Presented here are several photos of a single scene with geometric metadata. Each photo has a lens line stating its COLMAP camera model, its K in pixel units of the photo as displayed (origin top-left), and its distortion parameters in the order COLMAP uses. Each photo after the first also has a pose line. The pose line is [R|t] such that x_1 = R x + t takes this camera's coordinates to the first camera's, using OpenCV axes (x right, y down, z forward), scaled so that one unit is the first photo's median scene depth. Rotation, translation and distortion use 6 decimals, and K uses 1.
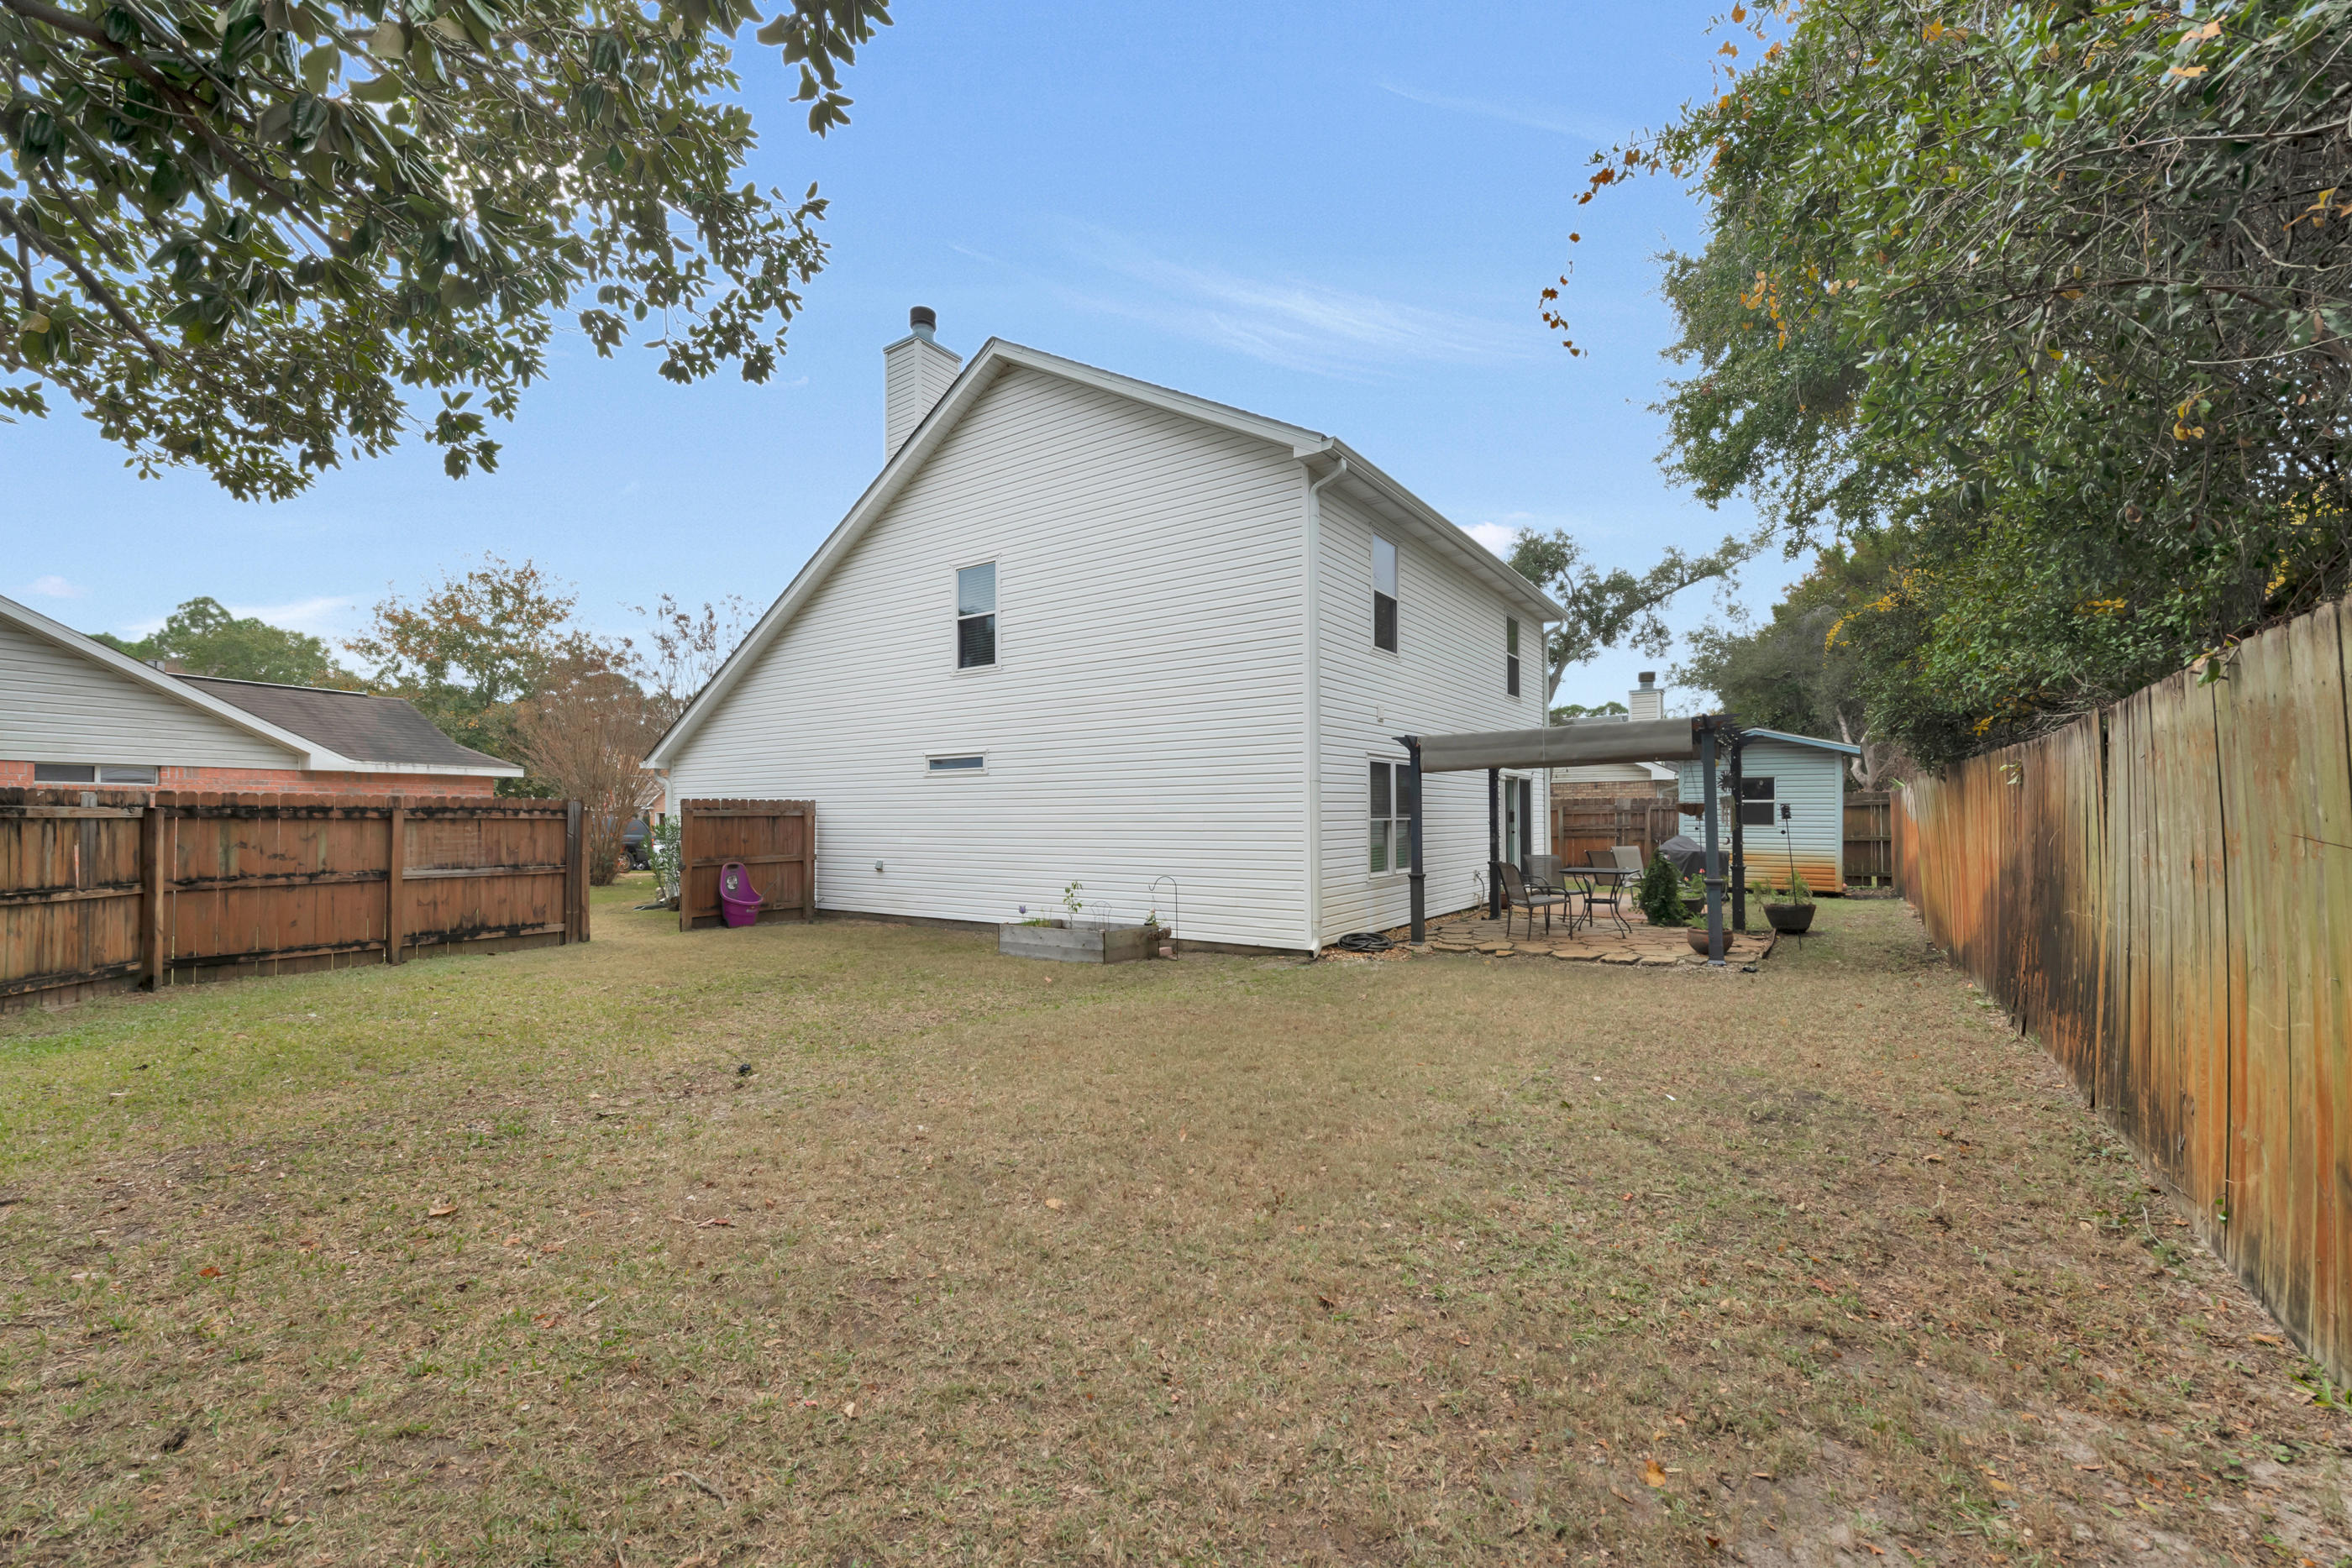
lens RADIAL K [[940.5, 0, 1182.1], [0, 940.5, 783.1], [0, 0, 1]] dist [-0.000110, -0.004611]
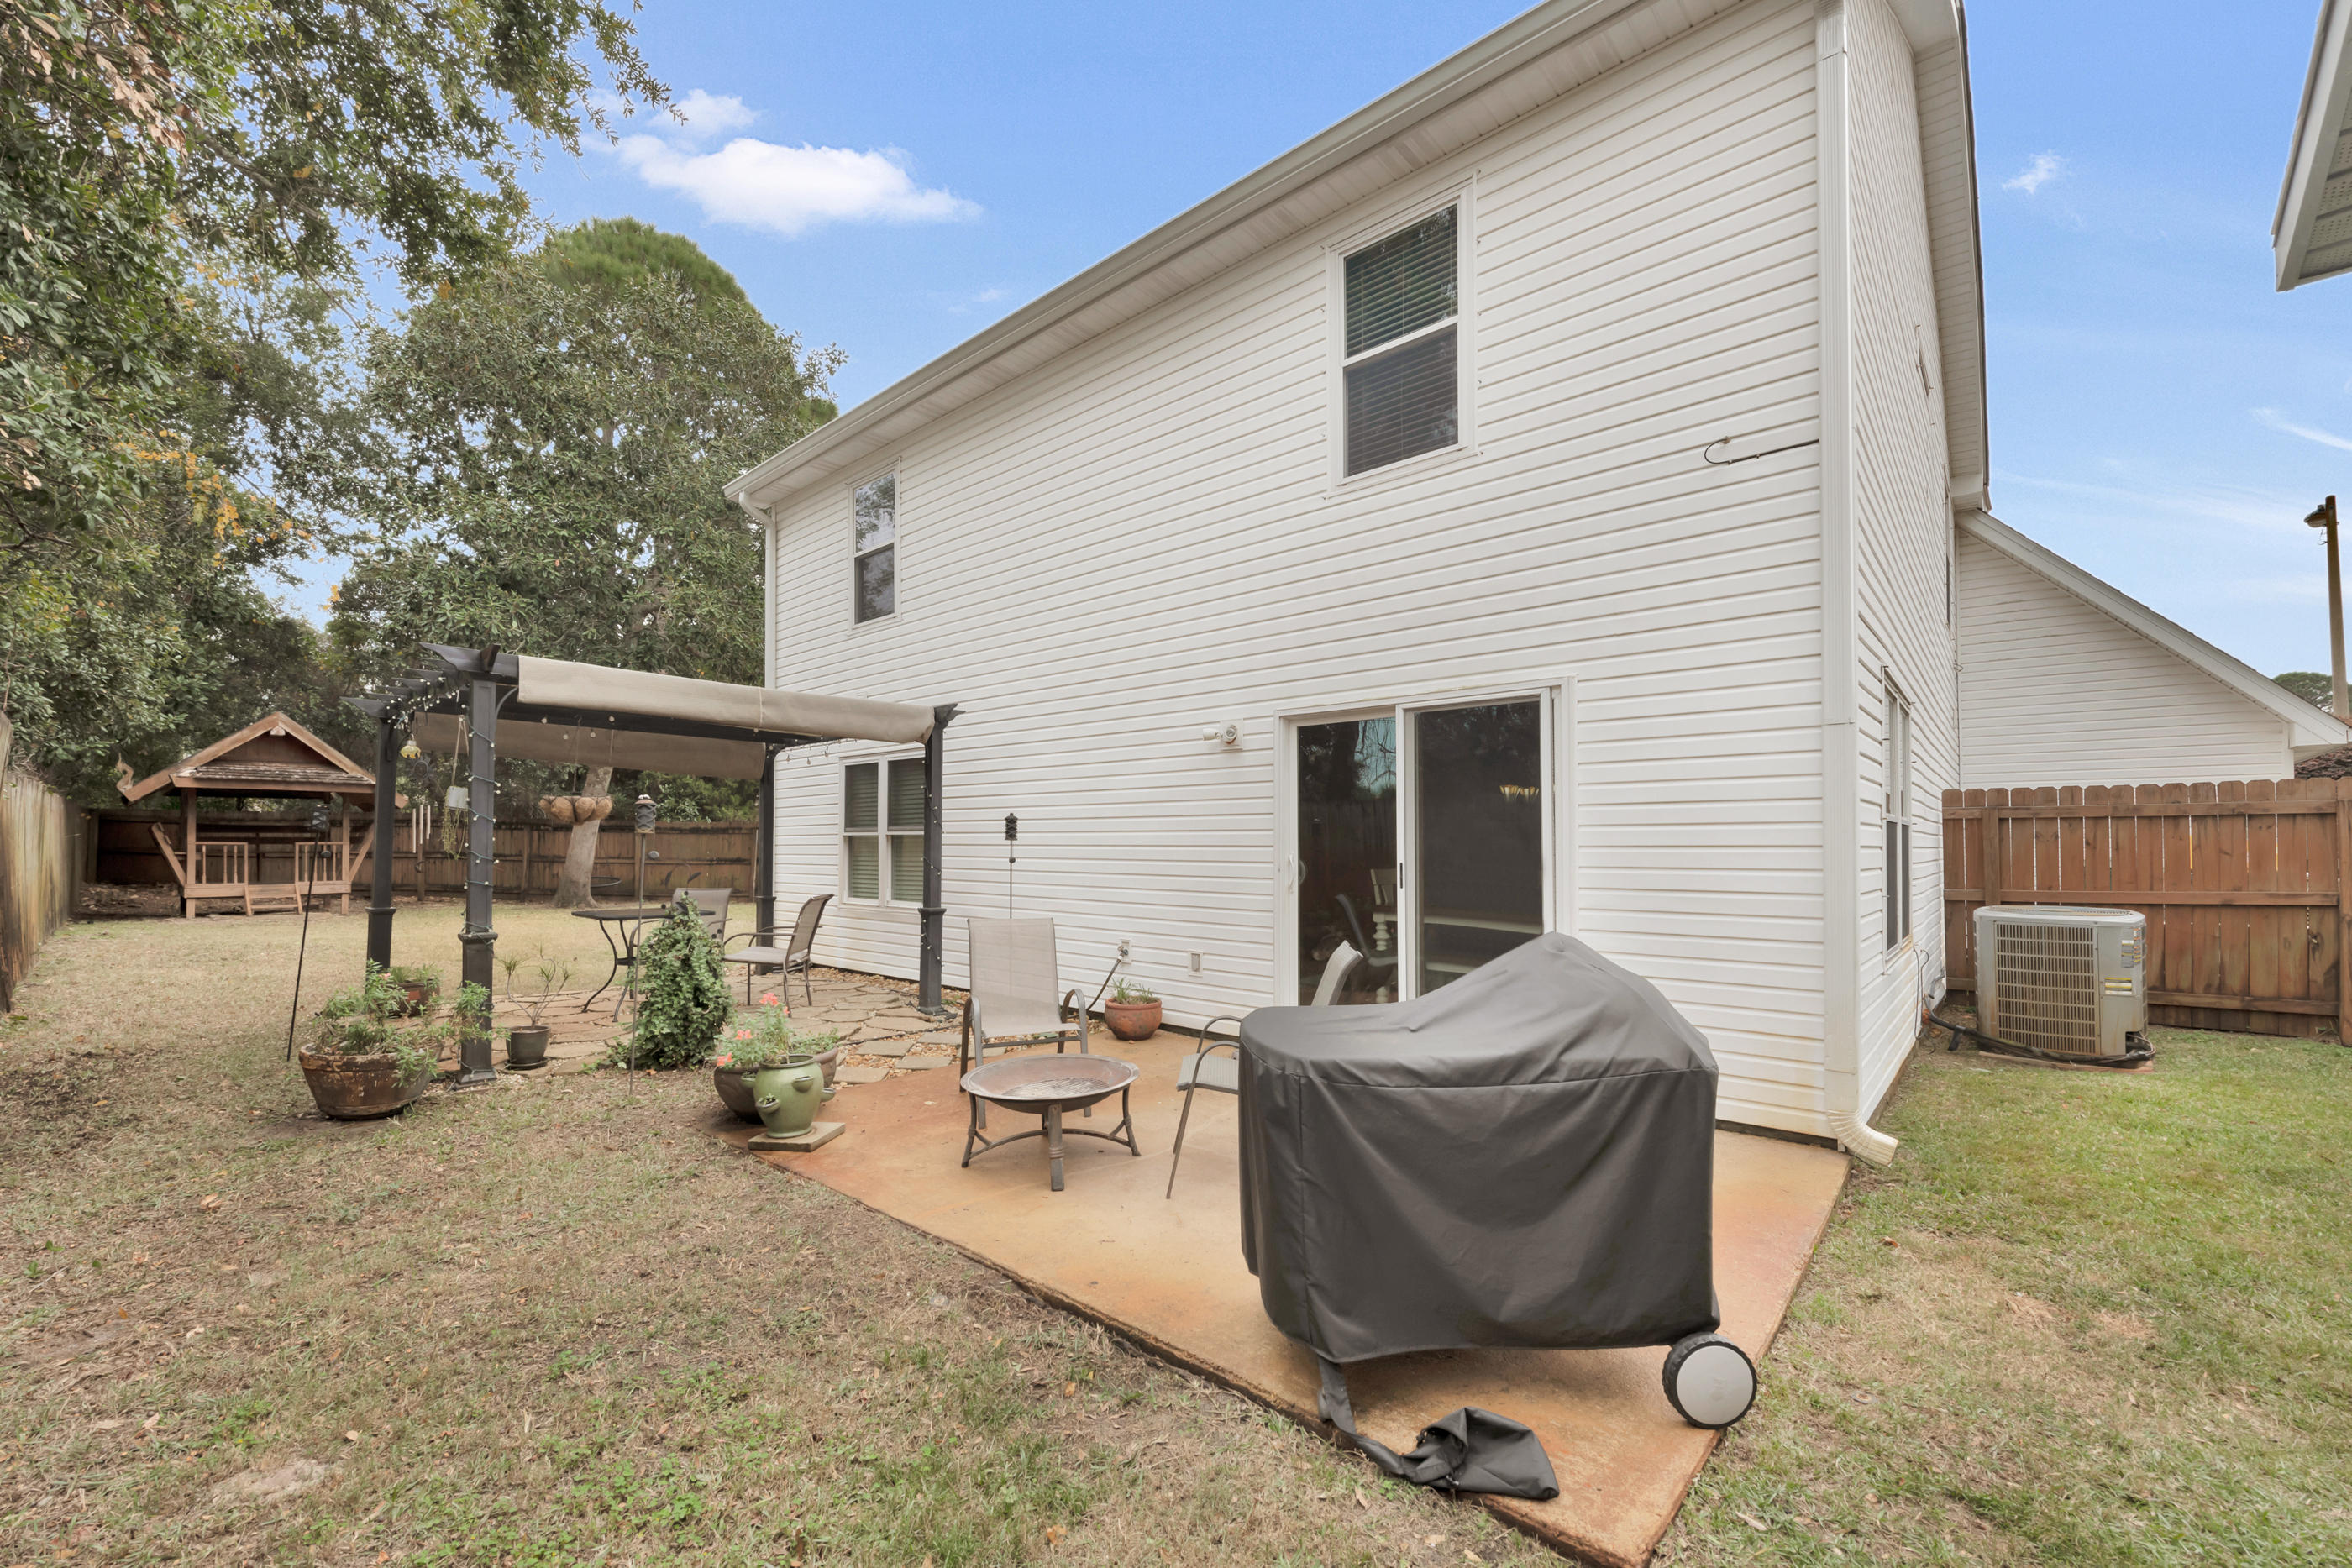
lens RADIAL K [[934.1, 0, 1184.3], [0, 934.1, 789.1], [0, 0, 1]] dist [0.002659, -0.003831]
pose [[-0.135874, -0.045548, -0.989679, 0.662995], [0.030920, 0.998261, -0.050188, 0.033706], [0.990243, -0.037420, -0.134230, 0.938305]]
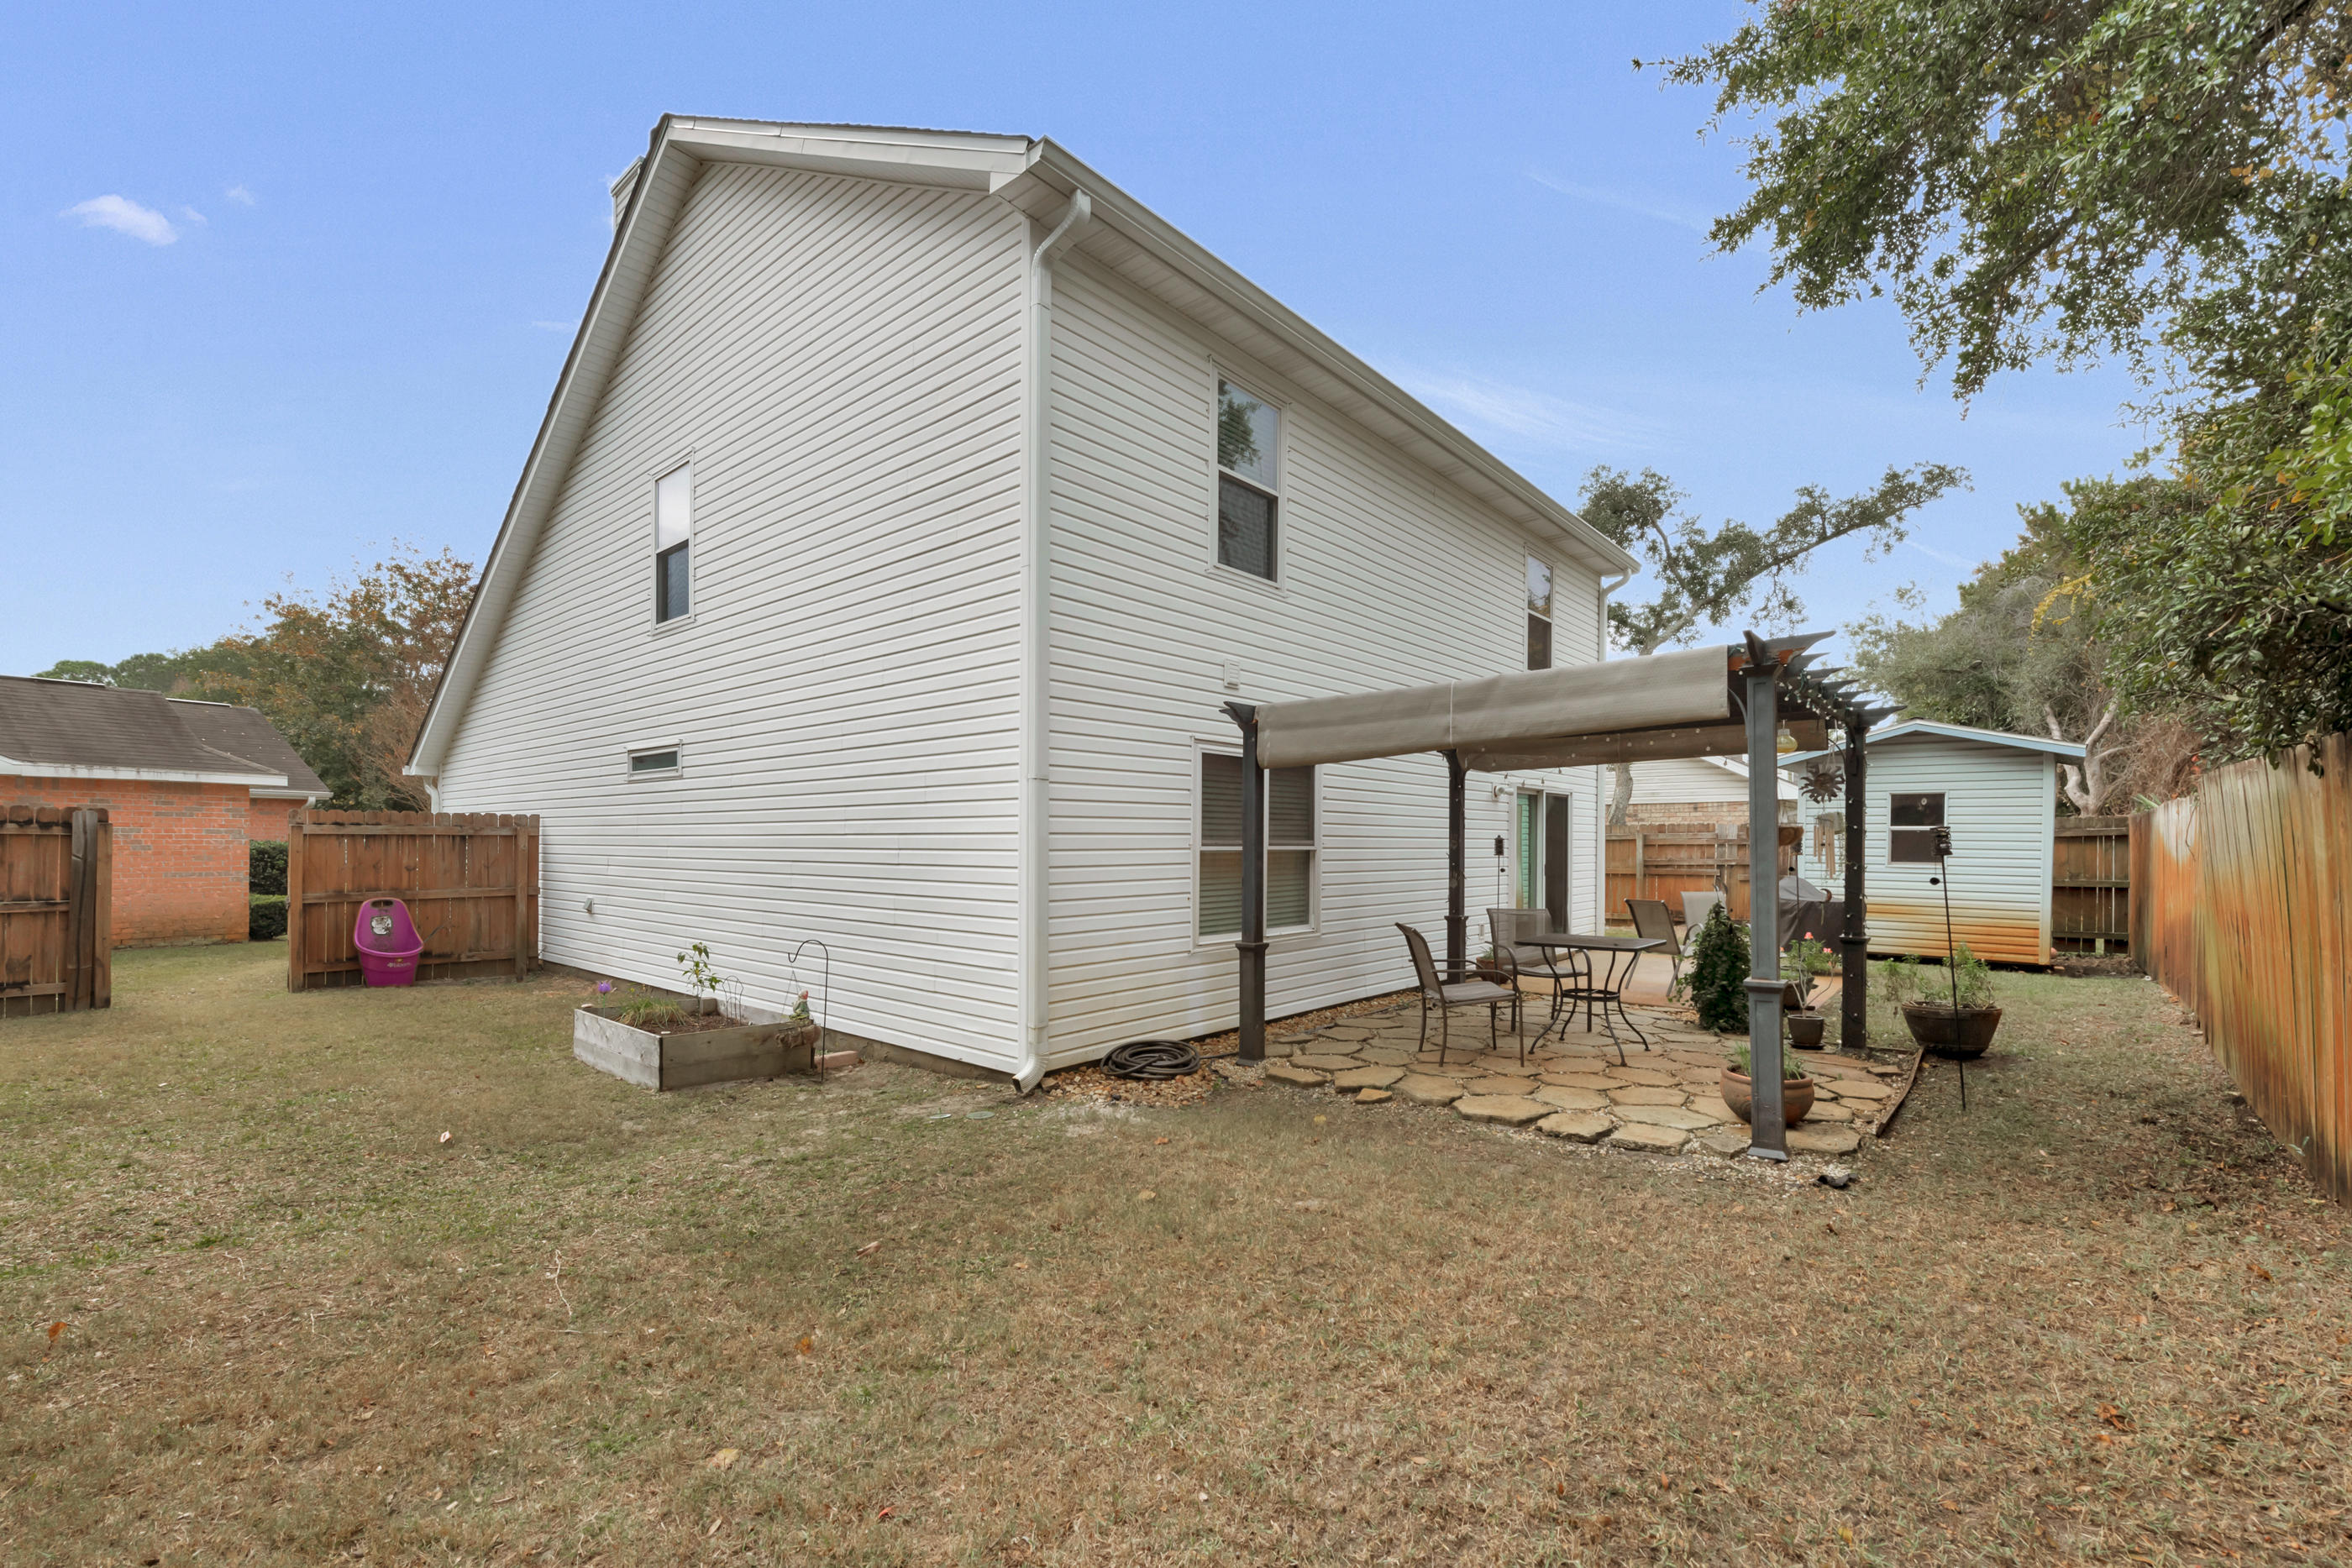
lens RADIAL K [[976.3, 0, 1172.4], [0, 976.3, 832.3], [0, 0, 1]] dist [-0.000499, -0.000127]
pose [[0.992996, 0.008969, -0.117807, 0.195764], [-0.006078, 0.999672, 0.024877, 0.009842], [0.117992, -0.023987, 0.992725, 0.285536]]
